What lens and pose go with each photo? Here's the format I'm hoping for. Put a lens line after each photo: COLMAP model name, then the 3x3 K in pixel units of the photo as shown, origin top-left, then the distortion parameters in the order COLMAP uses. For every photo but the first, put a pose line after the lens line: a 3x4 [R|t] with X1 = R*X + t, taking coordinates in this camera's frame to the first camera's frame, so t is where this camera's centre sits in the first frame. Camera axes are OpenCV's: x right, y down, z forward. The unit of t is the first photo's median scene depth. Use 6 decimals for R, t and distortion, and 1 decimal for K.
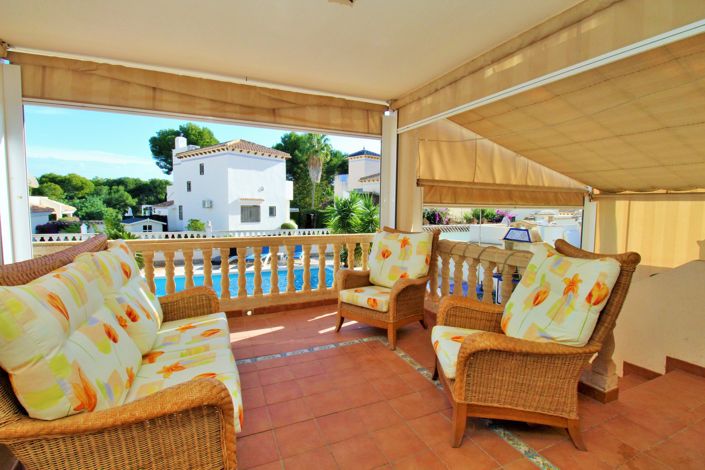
lens RADIAL K [[330.1, 0, 352.5], [0, 330.1, 235.0], [0, 0, 1]] dist [-0.023888, -0.000798]
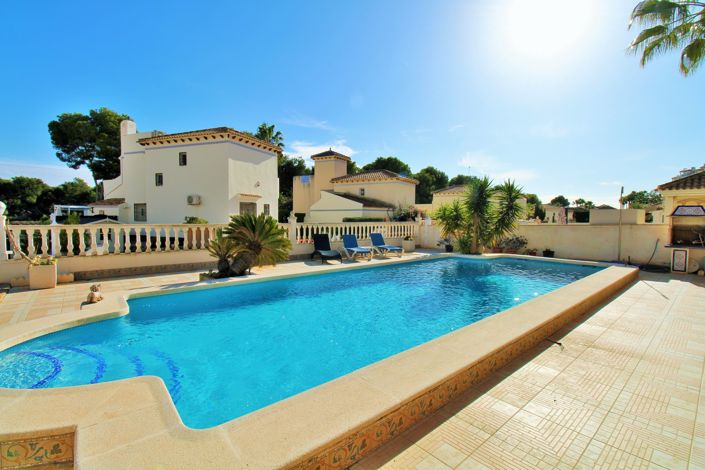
lens RADIAL K [[330.1, 0, 352.5], [0, 330.1, 235.0], [0, 0, 1]] dist [-0.023888, -0.000798]
pose [[0.950597, -0.019241, 0.309830, -0.218653], [0.027203, 0.999401, -0.021400, 0.016916], [-0.309232, 0.028771, 0.950551, 0.050850]]
